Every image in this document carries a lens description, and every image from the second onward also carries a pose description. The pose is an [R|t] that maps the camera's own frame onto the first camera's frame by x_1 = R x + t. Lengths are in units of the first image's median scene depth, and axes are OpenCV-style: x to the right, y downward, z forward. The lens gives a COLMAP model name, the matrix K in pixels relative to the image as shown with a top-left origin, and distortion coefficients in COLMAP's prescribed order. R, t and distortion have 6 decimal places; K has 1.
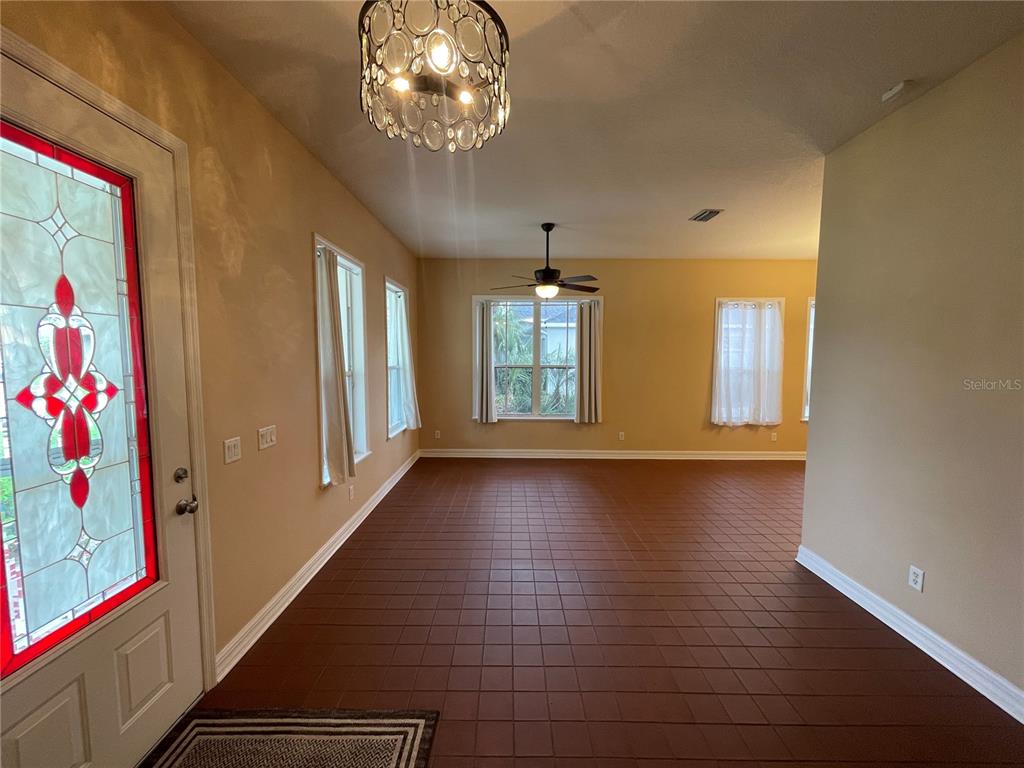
lens RADIAL K [[412.3, 0, 508.1], [0, 412.3, 383.3], [0, 0, 1]] dist [-0.001727, 0.000233]
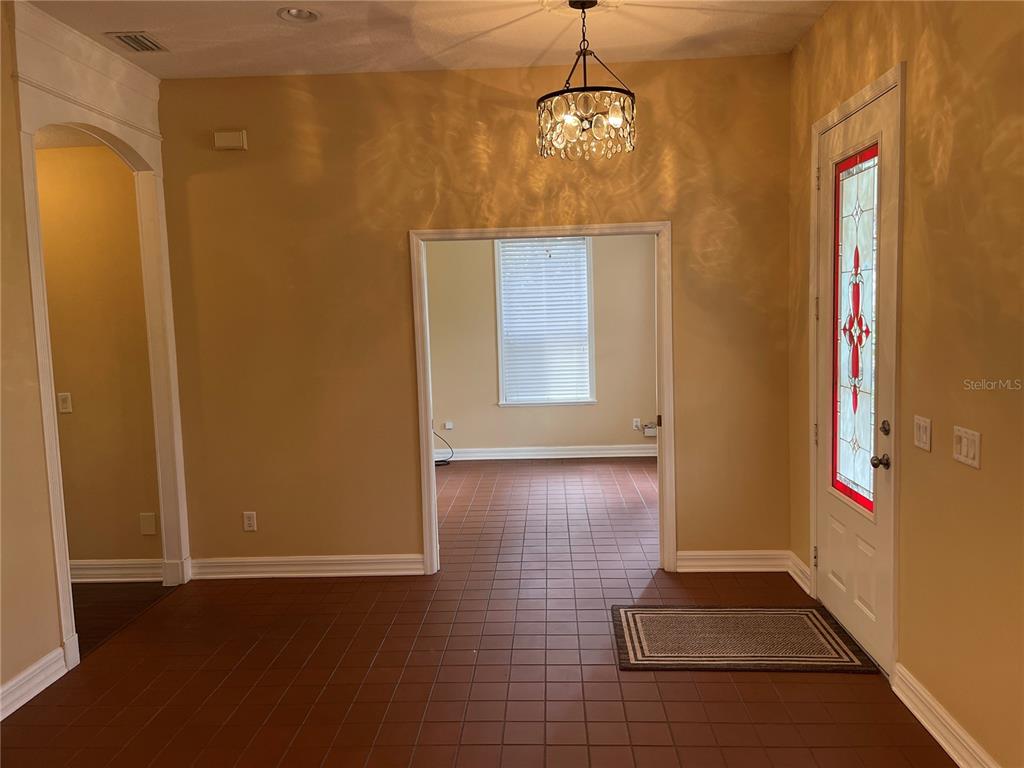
lens RADIAL K [[775.0, 0, 512.0], [0, 775.0, 384.0], [0, 0, 1]] dist [0.000160, -0.004002]
pose [[-0.998780, 0.025046, 0.042555, -0.001137], [0.031790, 0.985607, 0.166034, -0.069613], [-0.037784, 0.167185, -0.985201, 0.945817]]
